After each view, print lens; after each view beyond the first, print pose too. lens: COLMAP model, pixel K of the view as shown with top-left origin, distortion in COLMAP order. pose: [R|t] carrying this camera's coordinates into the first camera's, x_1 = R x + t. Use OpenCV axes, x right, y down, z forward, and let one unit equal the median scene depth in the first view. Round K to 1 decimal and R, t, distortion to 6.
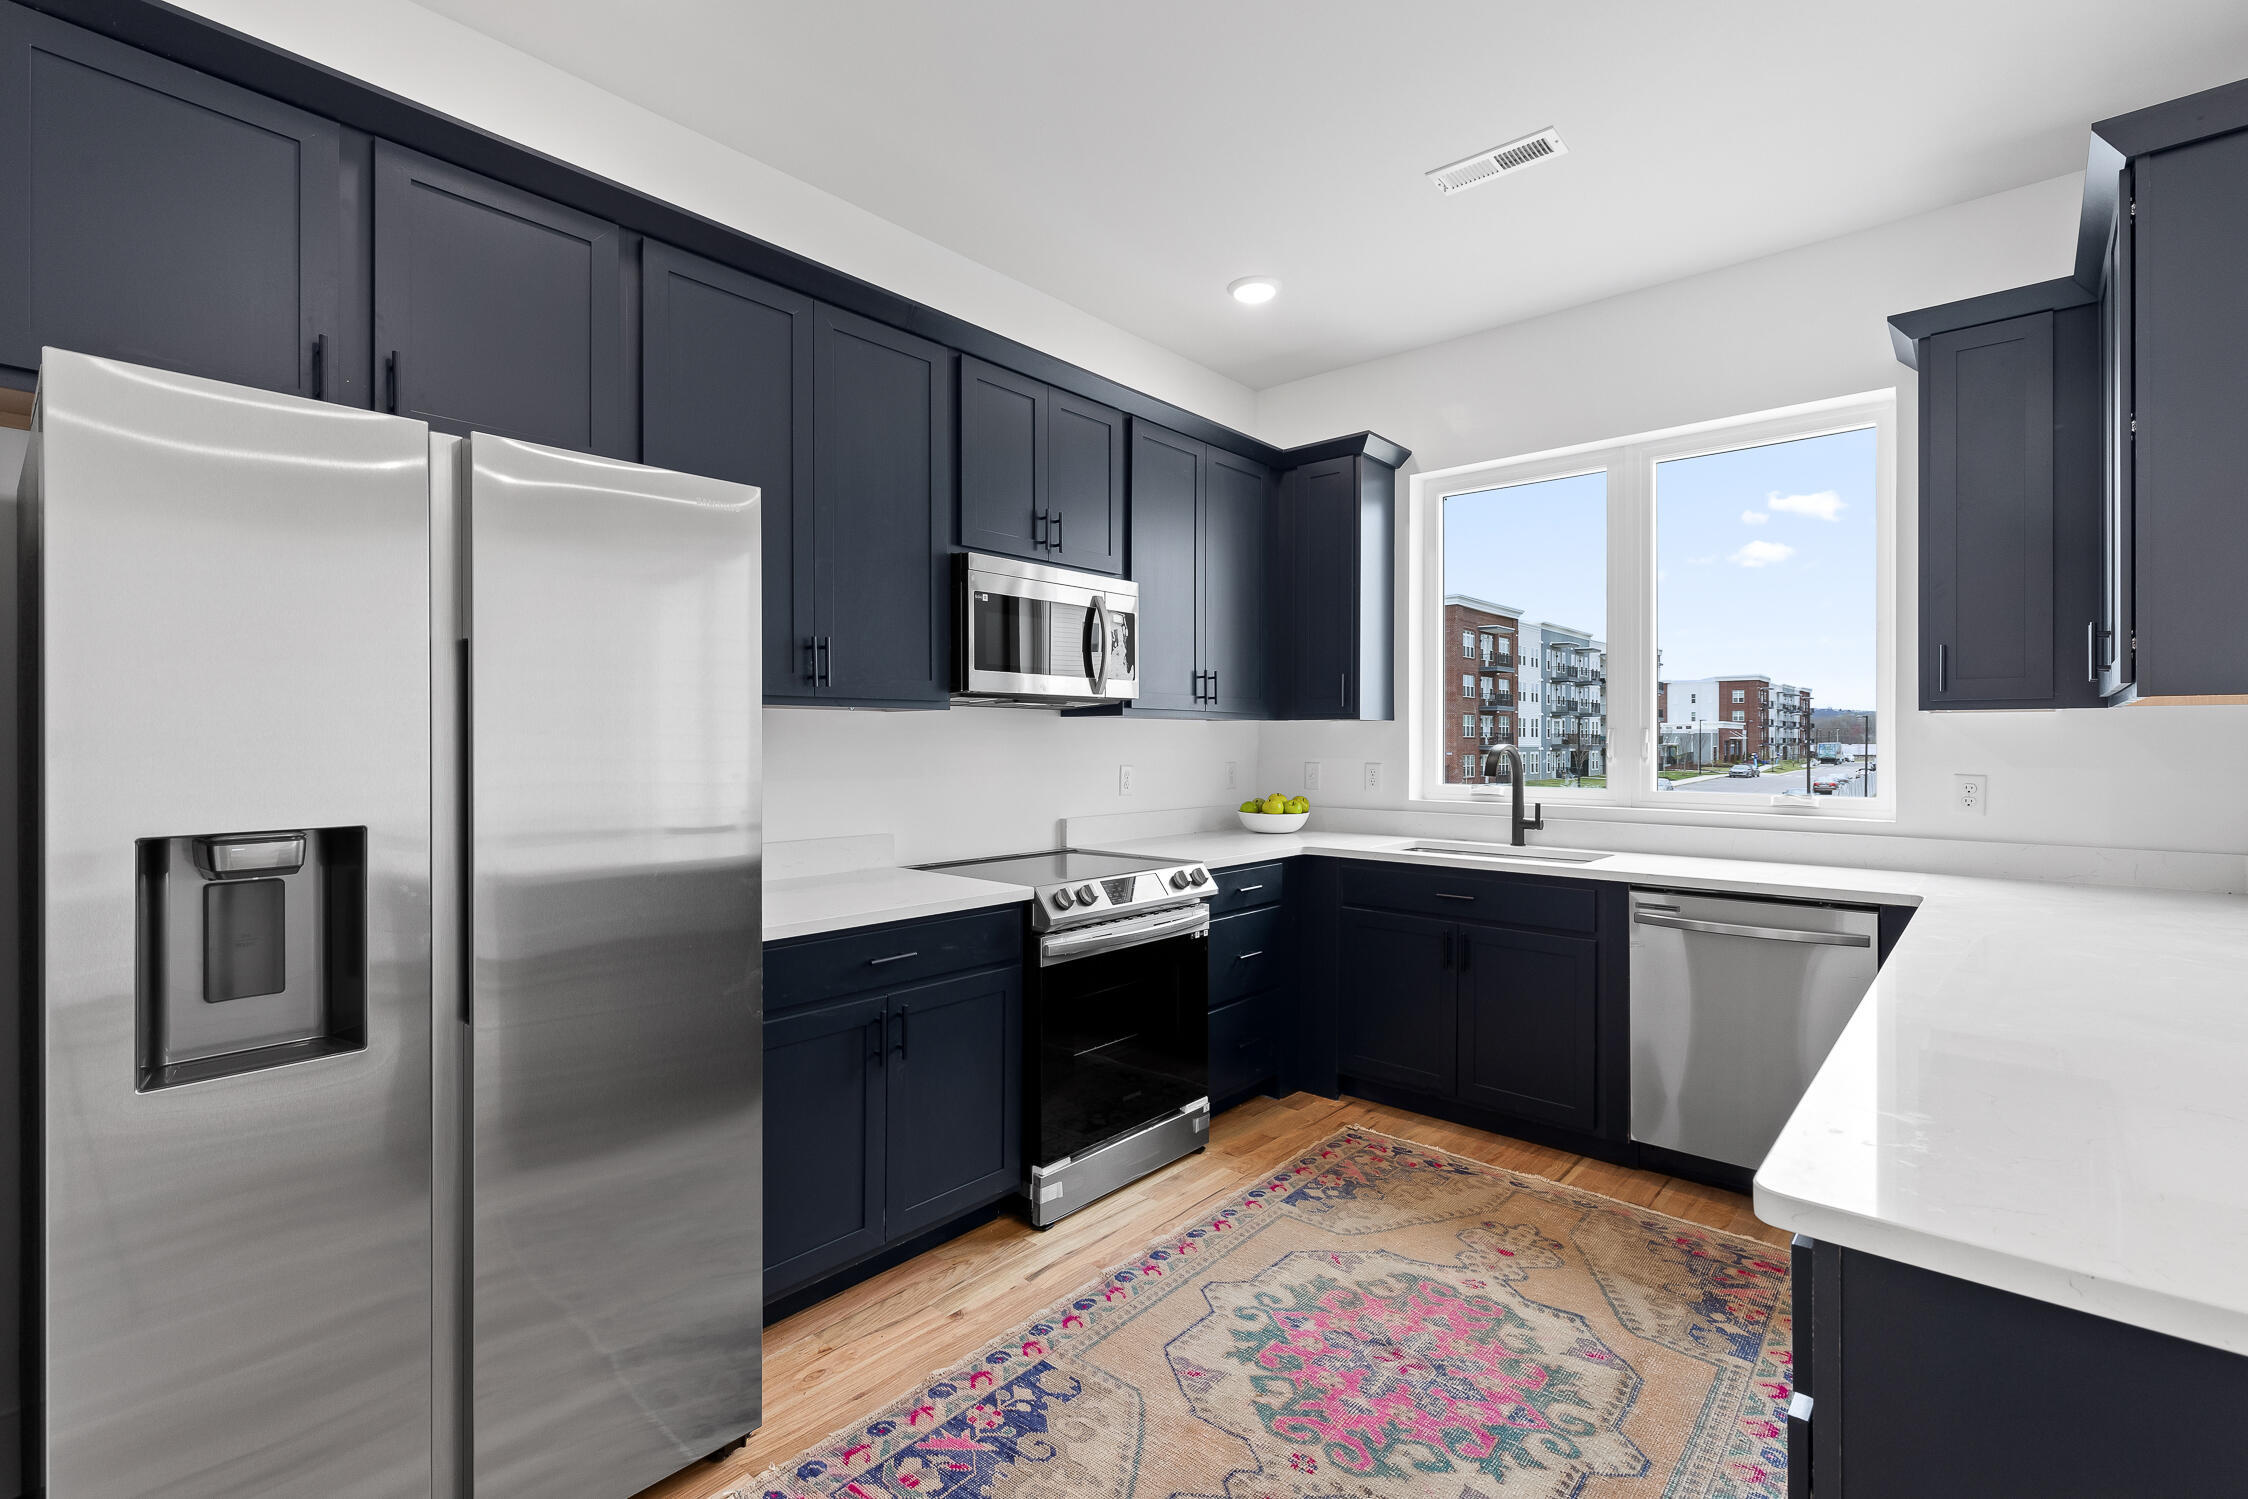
lens RADIAL K [[1018.4, 0, 1112.2], [0, 1018.4, 740.7], [0, 0, 1]] dist [0.003001, 0.000139]
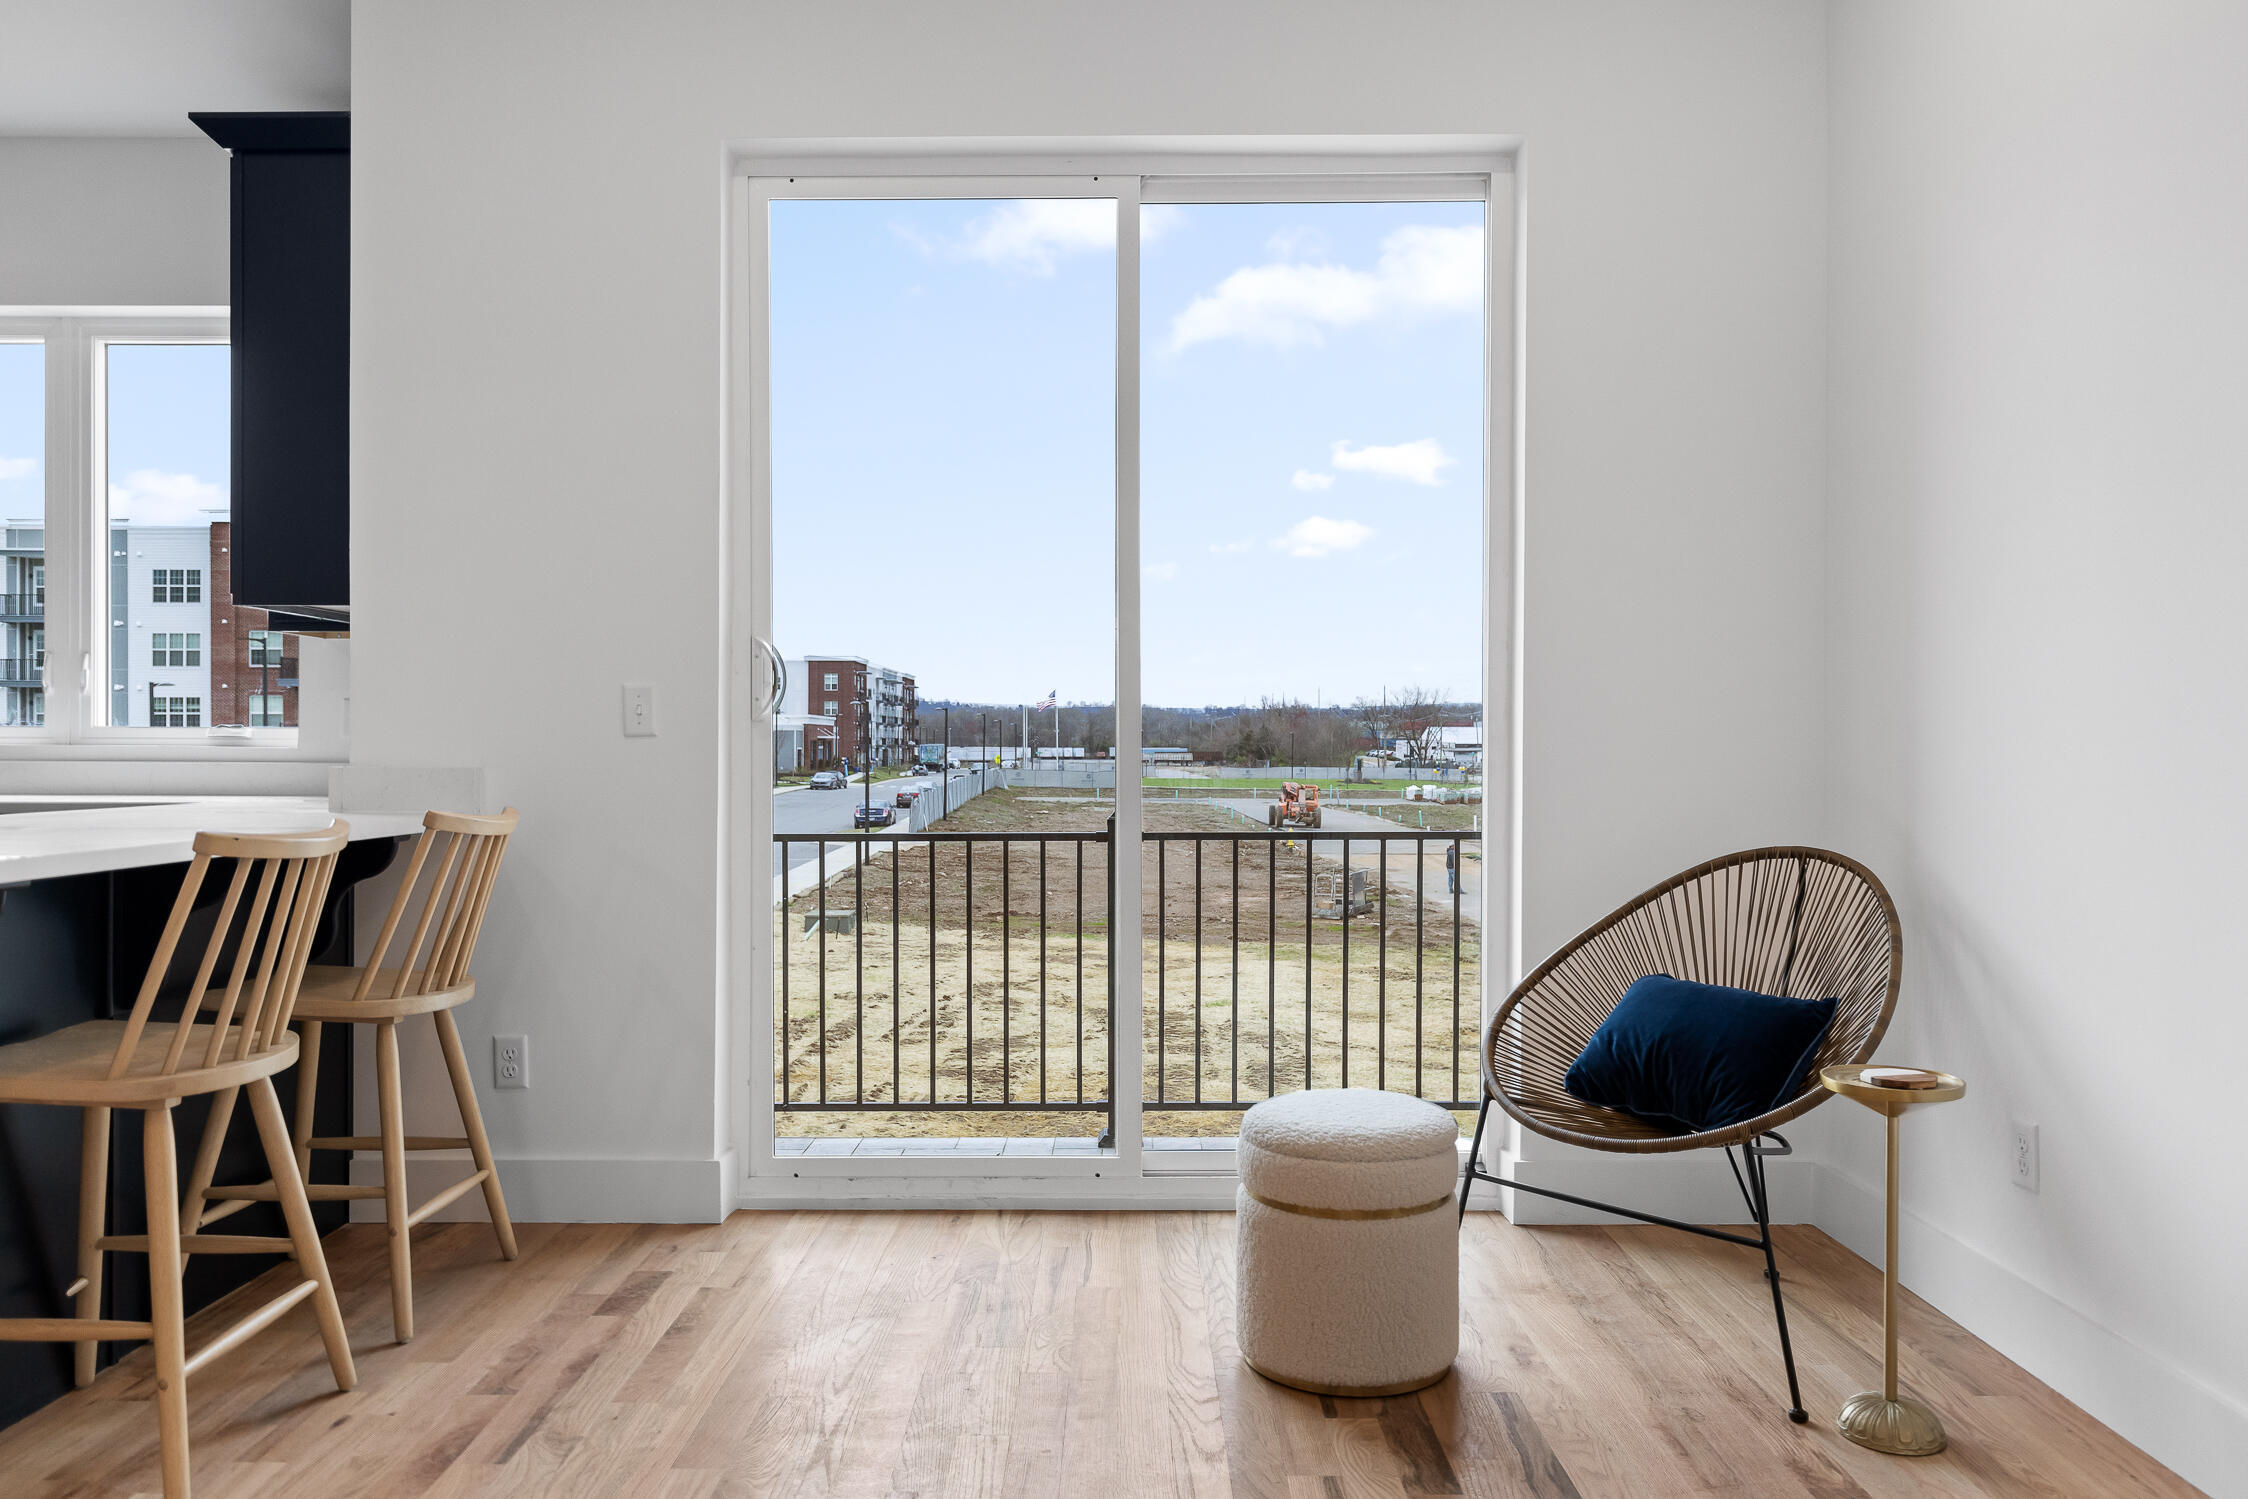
lens RADIAL K [[1587.5, 0, 1112.4], [0, 1587.5, 757.2], [0, 0, 1]] dist [-0.002435, 0.000385]
pose [[0.754917, -0.003522, 0.655810, 0.302514], [-0.002497, 0.999963, 0.008245, 0.062970], [-0.655815, -0.007862, 0.754881, -0.575764]]
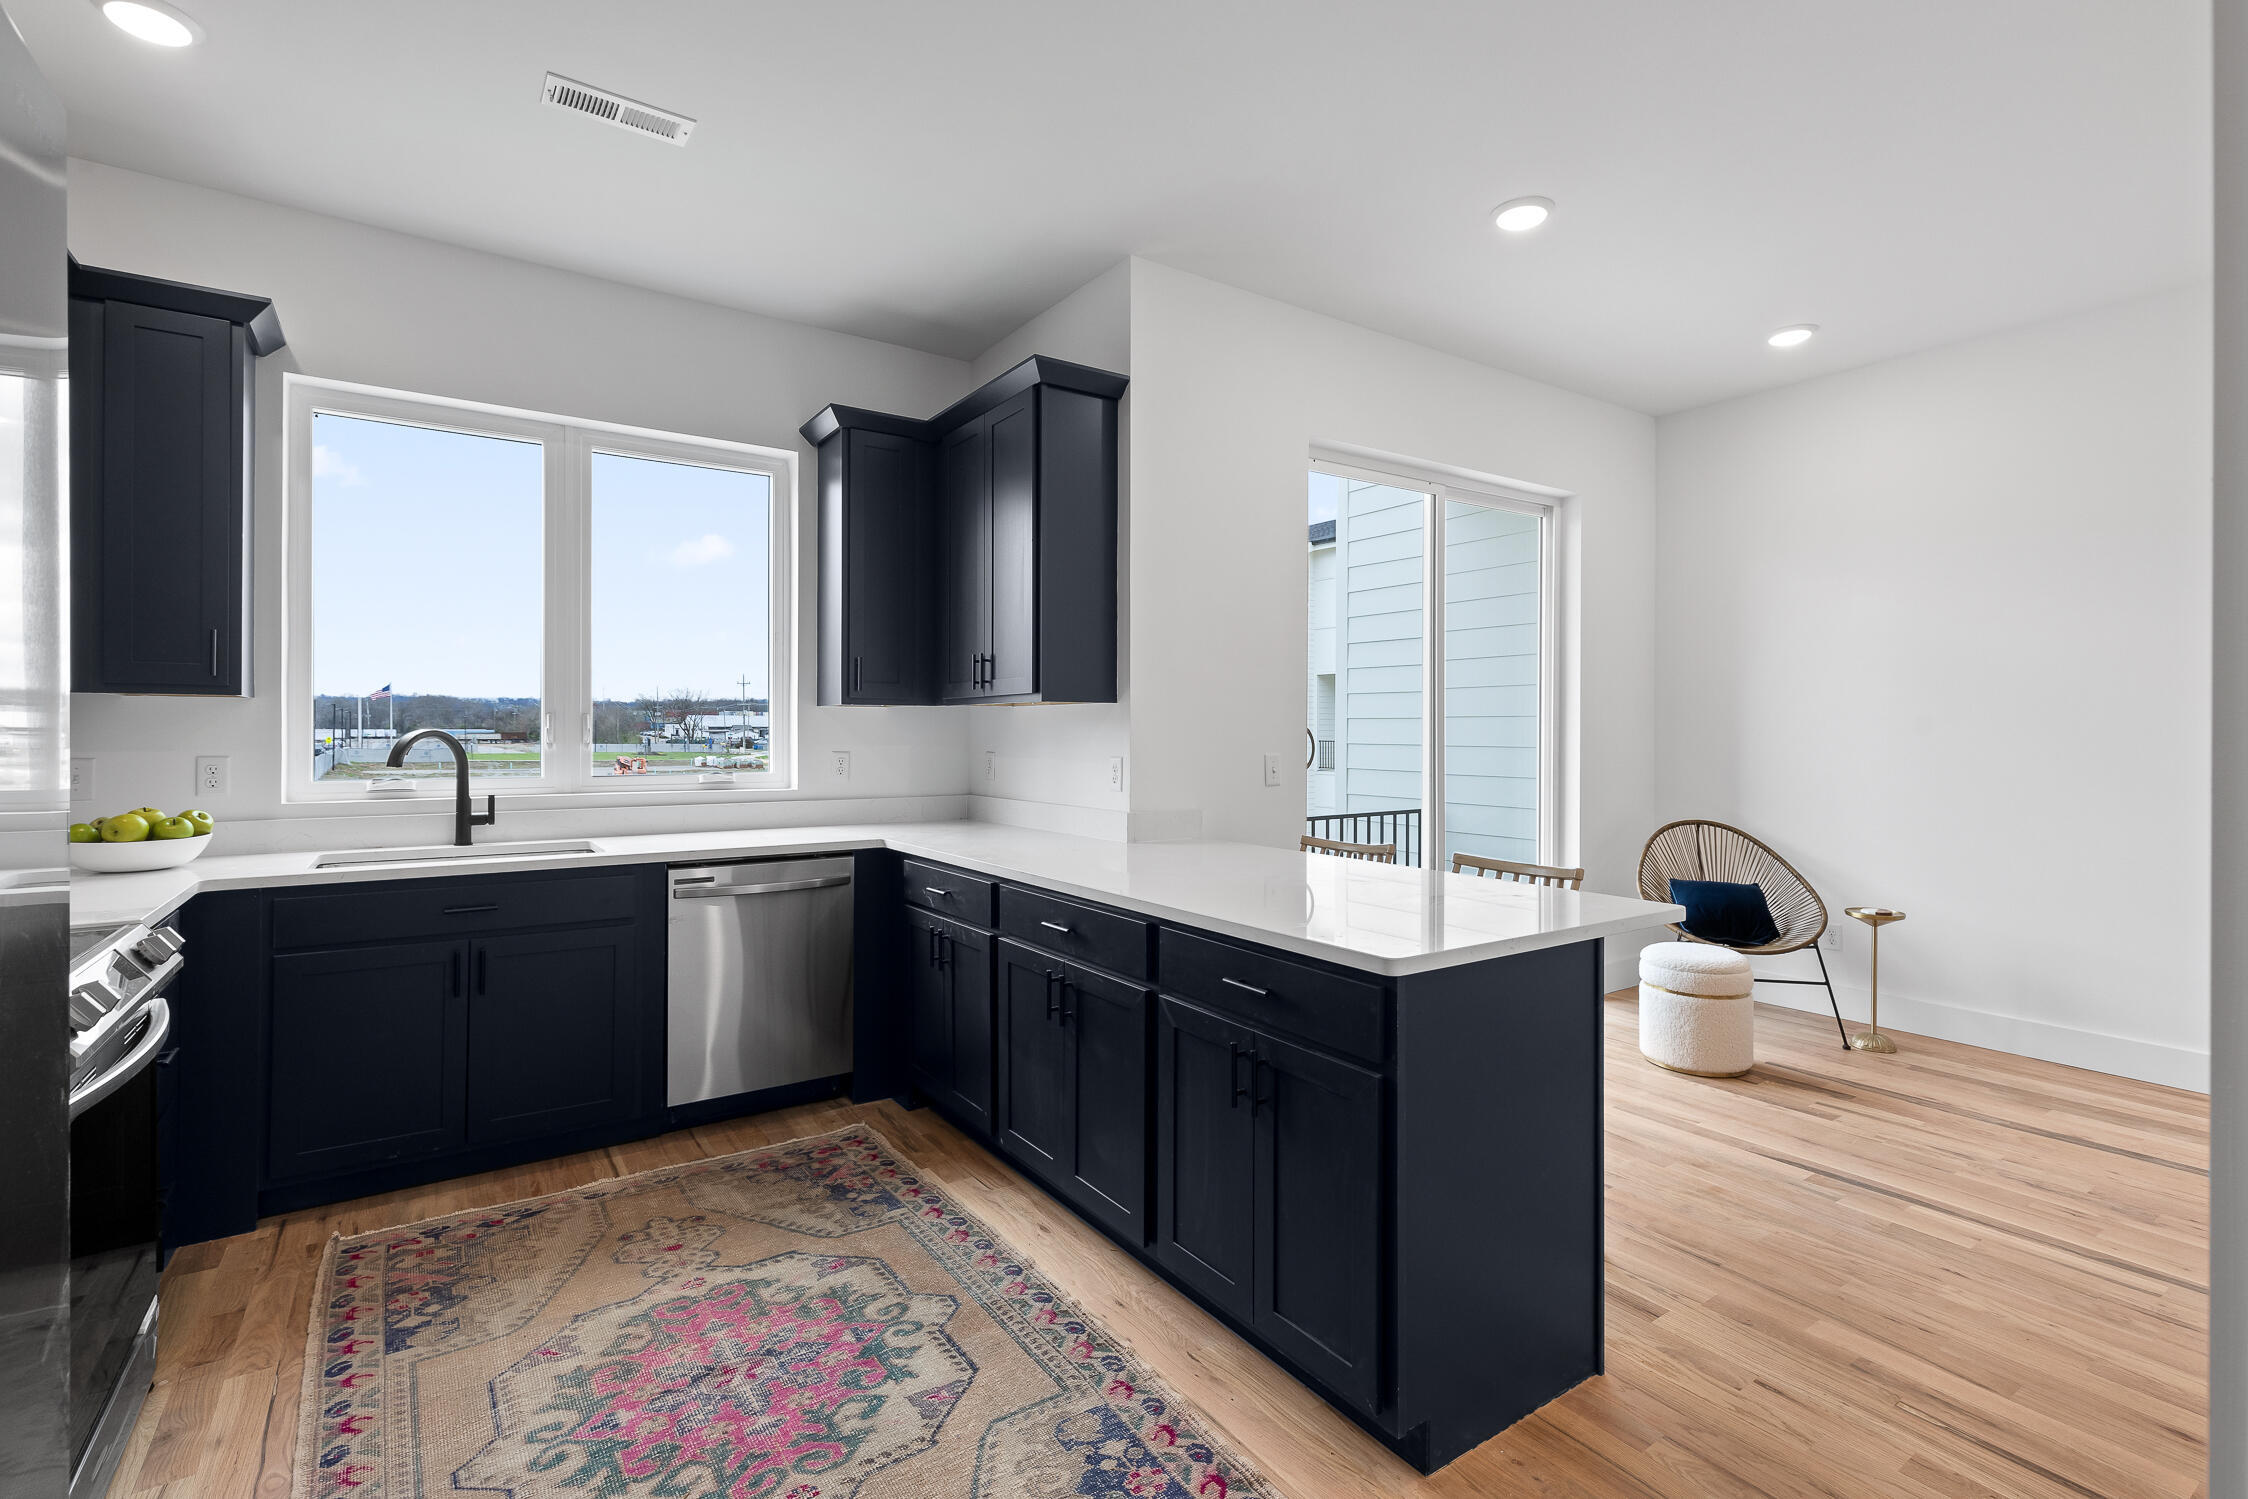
lens RADIAL K [[1023.4, 0, 1115.0], [0, 1023.4, 727.9], [0, 0, 1]] dist [0.002455, 0.000278]
pose [[0.249882, 0.000589, 0.968276, -0.327872], [-0.002858, 0.999996, 0.000129, 0.000321], [-0.968272, -0.002800, 0.249883, 0.243523]]
